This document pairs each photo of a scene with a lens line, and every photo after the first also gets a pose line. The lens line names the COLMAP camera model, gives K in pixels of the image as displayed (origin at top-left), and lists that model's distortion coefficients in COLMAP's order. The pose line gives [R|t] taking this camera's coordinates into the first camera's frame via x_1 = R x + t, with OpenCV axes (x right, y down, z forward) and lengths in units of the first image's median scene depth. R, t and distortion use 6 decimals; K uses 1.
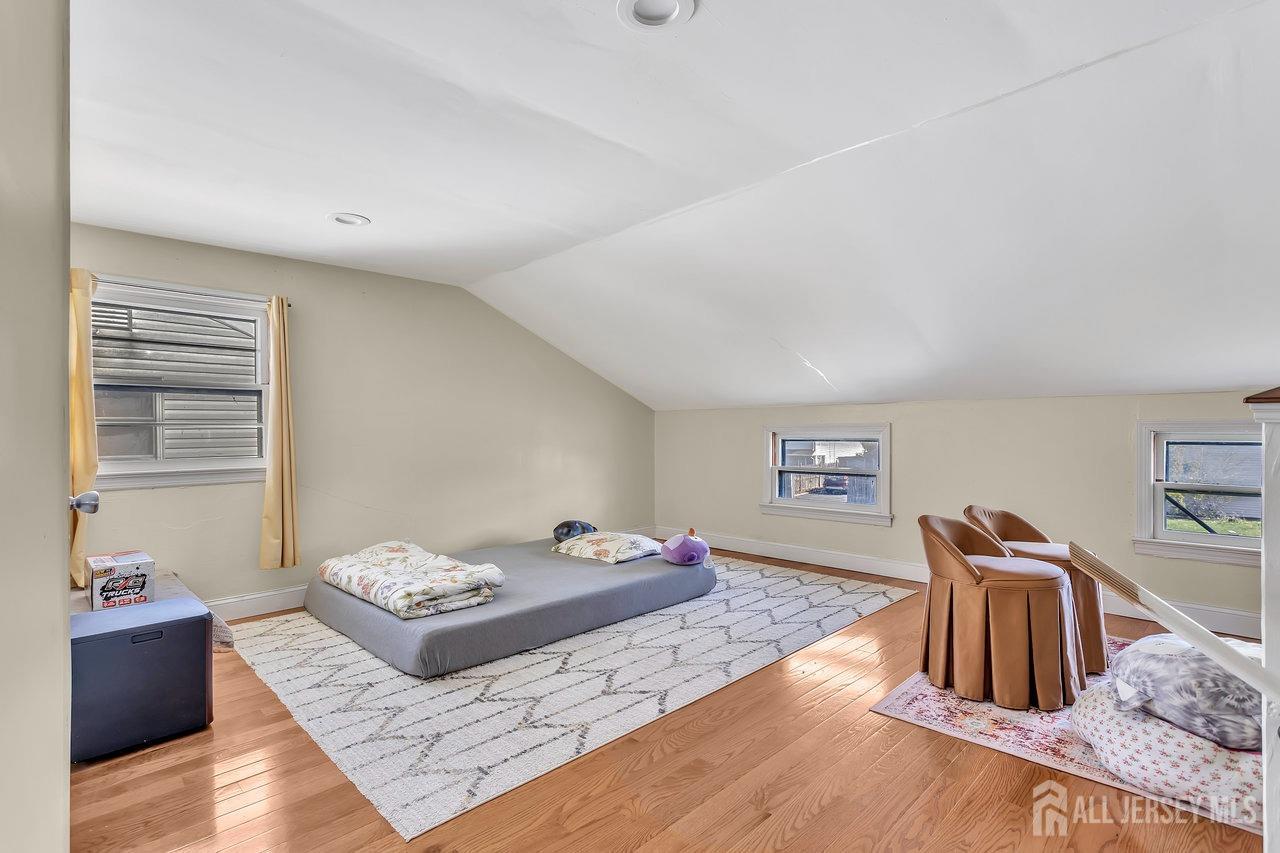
lens RADIAL K [[606.5, 0, 640.0], [0, 606.5, 426.5], [0, 0, 1]] dist [-0.001589, 0.000167]
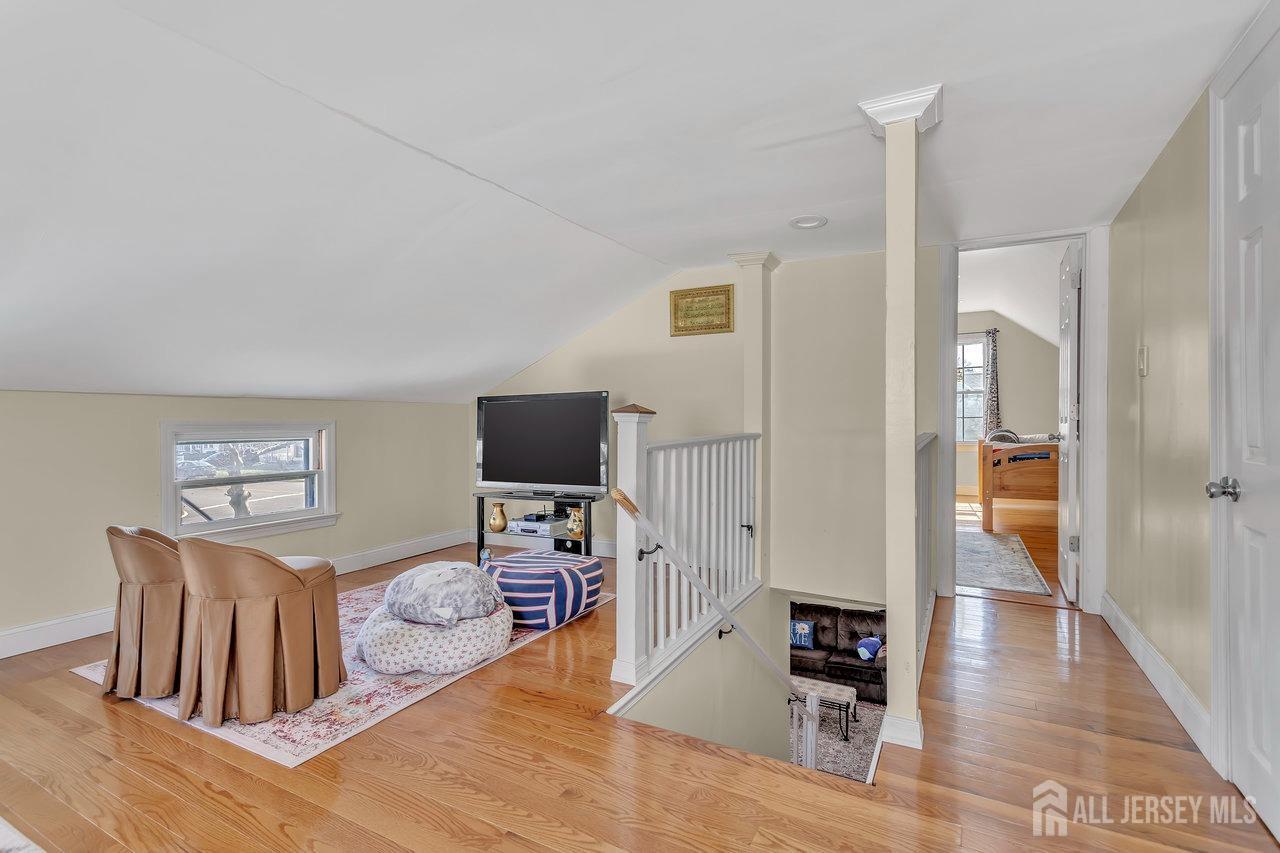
lens RADIAL K [[606.5, 0, 640.0], [0, 606.5, 426.5], [0, 0, 1]] dist [-0.001589, 0.000167]
pose [[-0.287155, -0.002189, 0.957882, -0.638319], [0.006983, 0.999966, 0.004378, -0.000018], [-0.957859, 0.007947, -0.287130, 0.905097]]
